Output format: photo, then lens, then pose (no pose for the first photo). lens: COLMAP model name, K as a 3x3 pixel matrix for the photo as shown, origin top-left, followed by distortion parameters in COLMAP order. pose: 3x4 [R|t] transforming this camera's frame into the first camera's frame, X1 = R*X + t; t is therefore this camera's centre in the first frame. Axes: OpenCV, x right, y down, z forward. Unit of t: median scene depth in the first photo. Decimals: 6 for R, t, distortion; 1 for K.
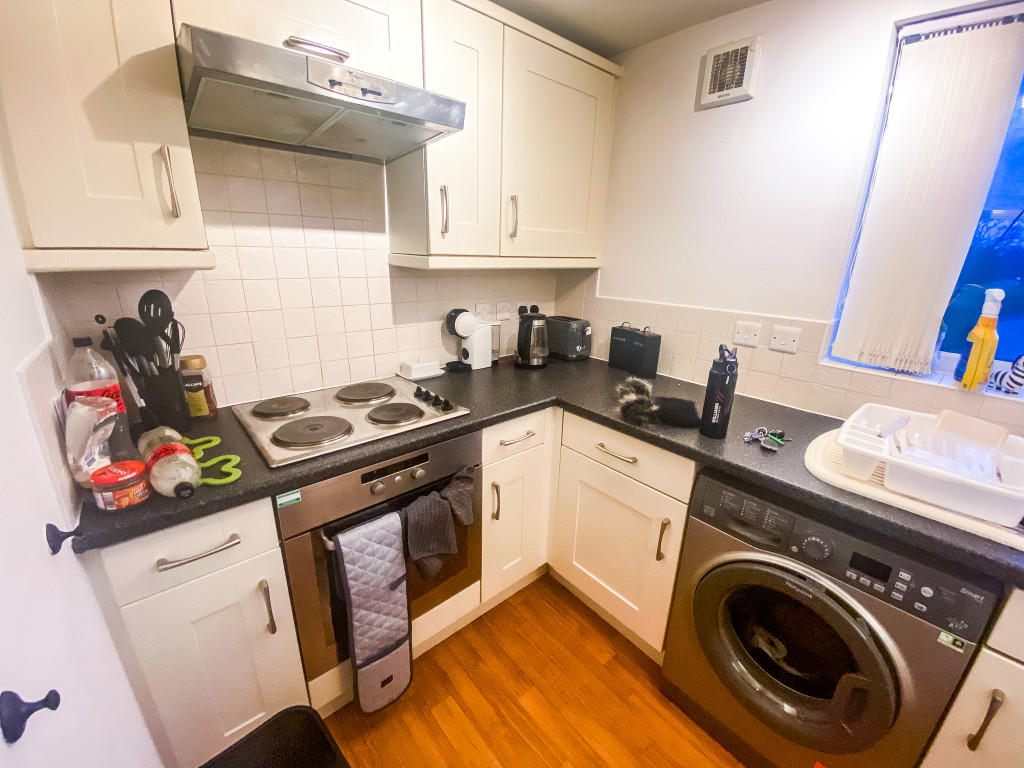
lens RADIAL K [[411.7, 0, 512.0], [0, 411.7, 384.0], [0, 0, 1]] dist [-0.043139, -0.000093]
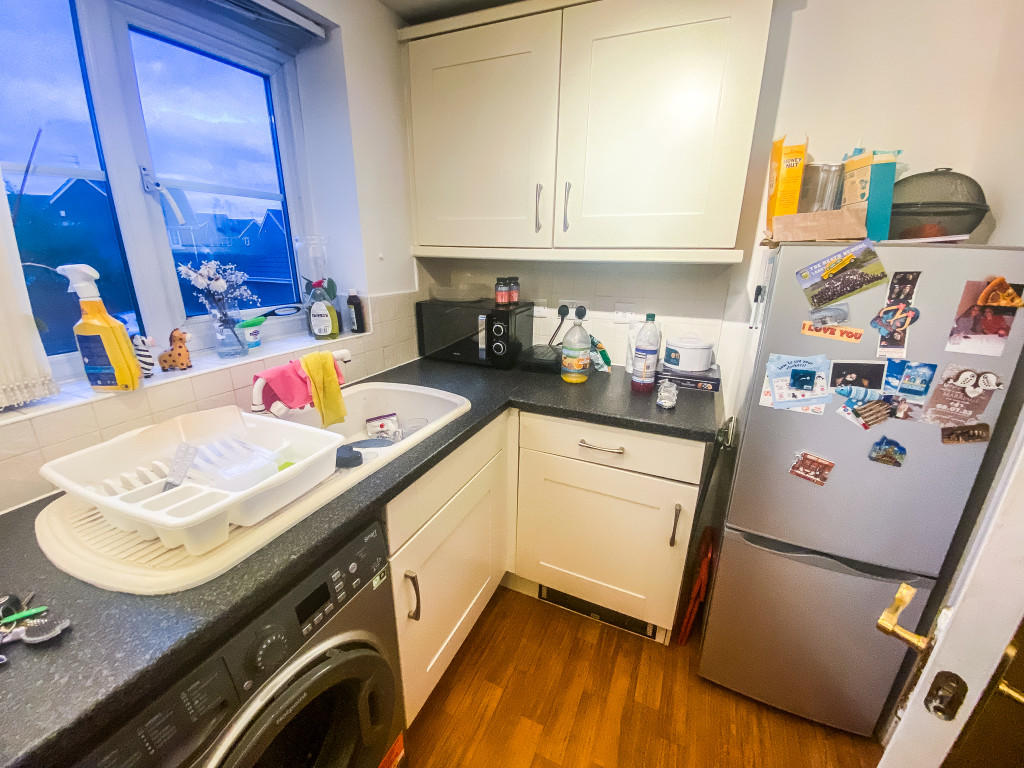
lens RADIAL K [[411.9, 0, 512.0], [0, 411.9, 384.0], [0, 0, 1]] dist [-0.000090, -0.000021]
pose [[-0.423642, -0.300273, 0.854613, 0.108346], [0.252026, 0.867135, 0.429605, -0.202670], [-0.870063, 0.397383, -0.291678, 0.661229]]
